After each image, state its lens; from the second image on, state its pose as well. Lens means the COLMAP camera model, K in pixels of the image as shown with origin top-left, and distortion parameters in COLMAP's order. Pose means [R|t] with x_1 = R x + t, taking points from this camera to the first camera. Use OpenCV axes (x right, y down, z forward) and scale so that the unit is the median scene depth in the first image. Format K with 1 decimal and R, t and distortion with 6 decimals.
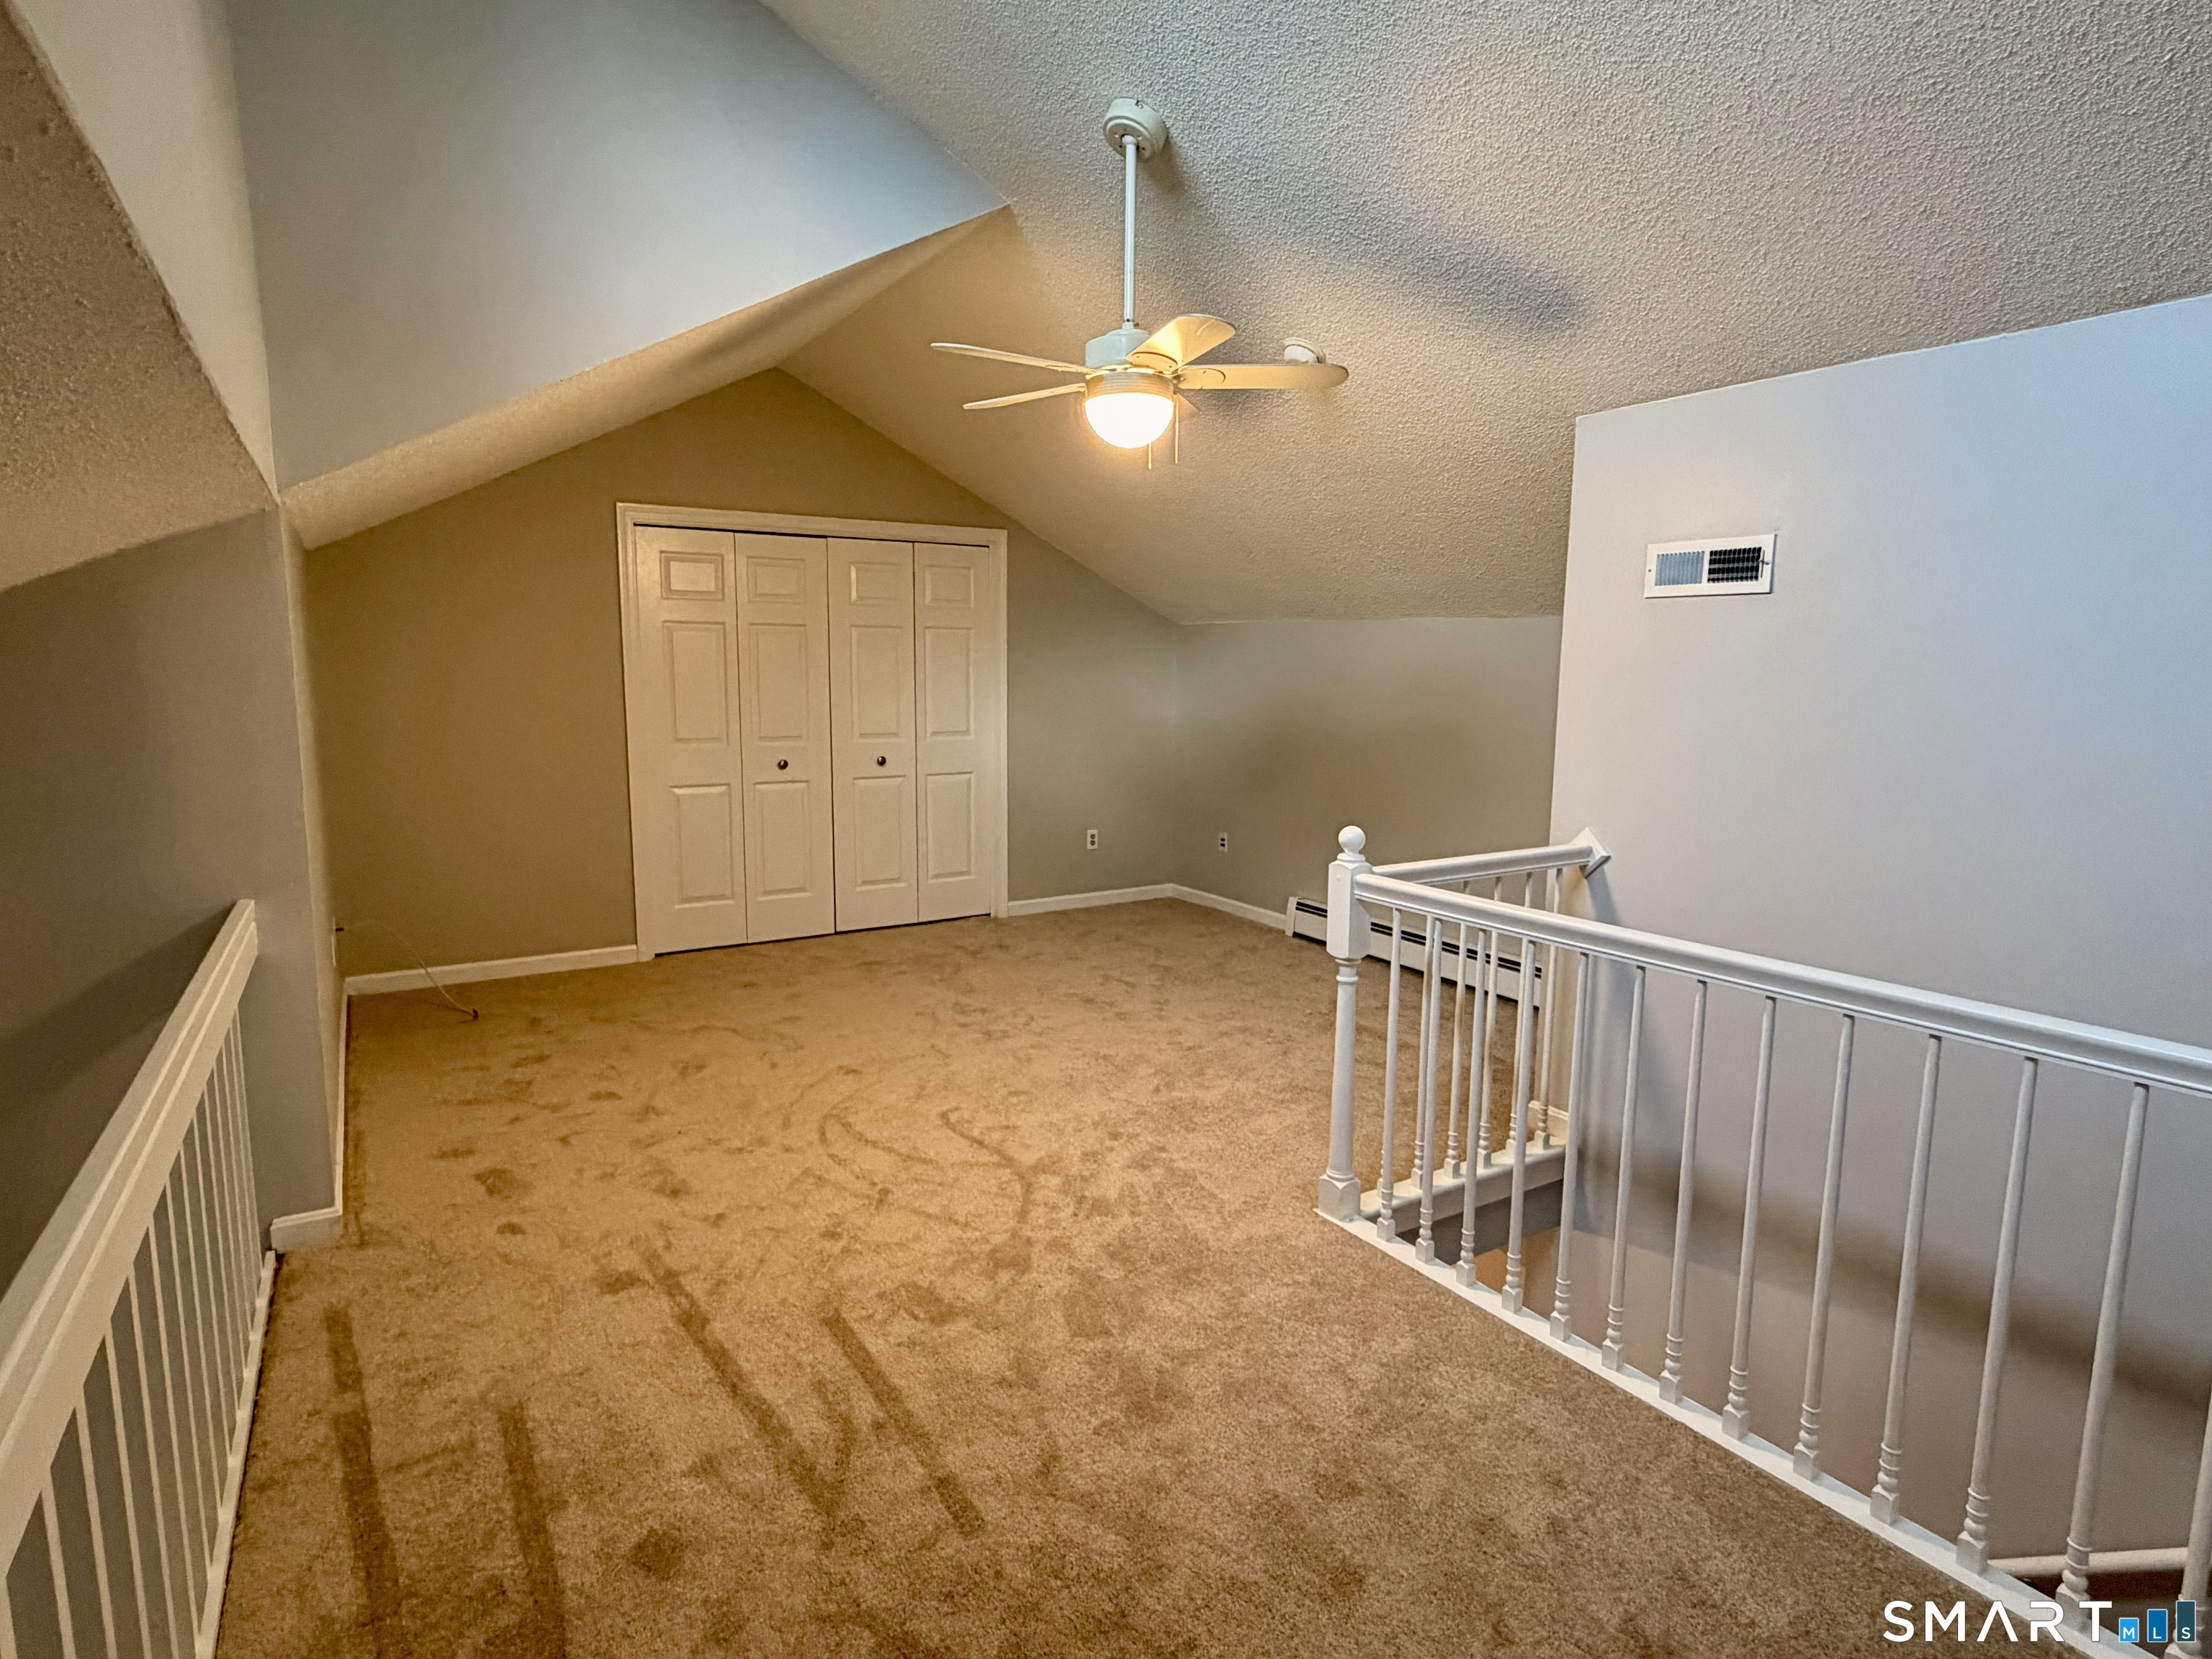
lens RADIAL K [[1161.6, 0, 1099.8], [0, 1161.6, 829.1], [0, 0, 1]] dist [0.002412, -0.000972]
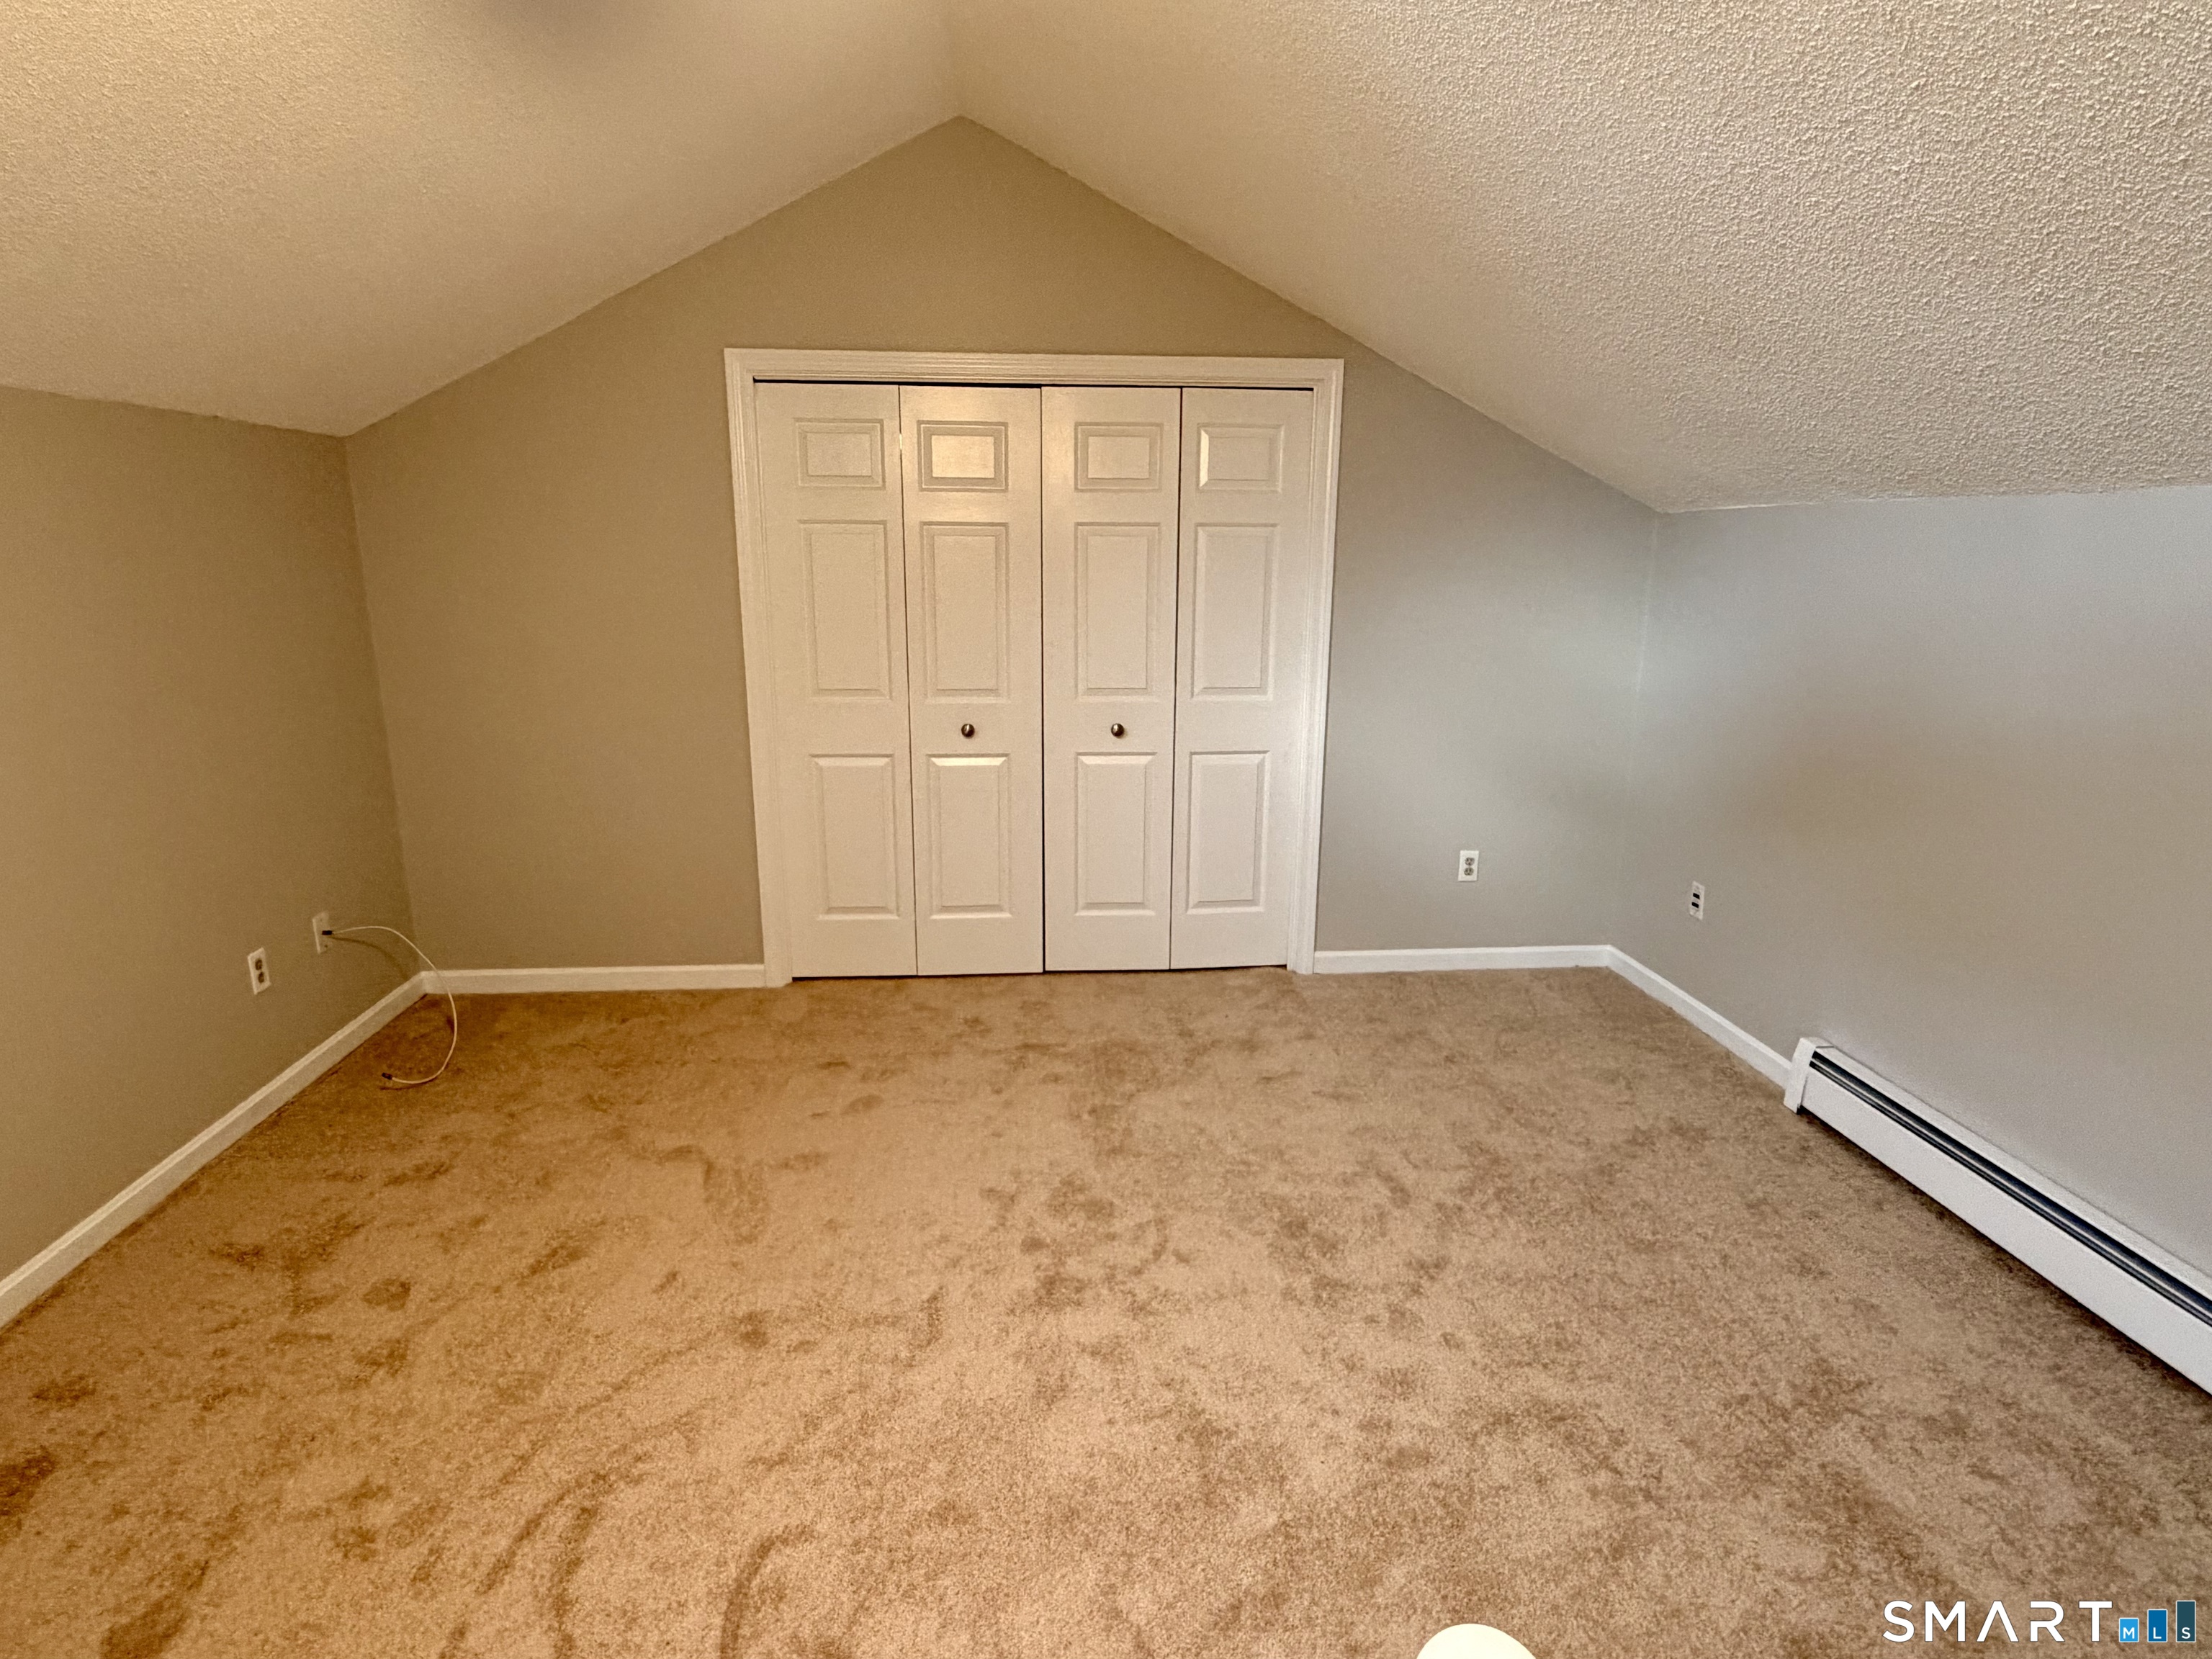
lens RADIAL K [[1161.6, 0, 1119.8], [0, 1161.6, 829.0], [0, 0, 1]] dist [0.002412, -0.000972]
pose [[0.890937, 0.101711, -0.442590, 0.129241], [-0.063688, 0.992949, 0.099986, -0.078366], [0.449639, -0.060894, 0.891132, 0.459399]]
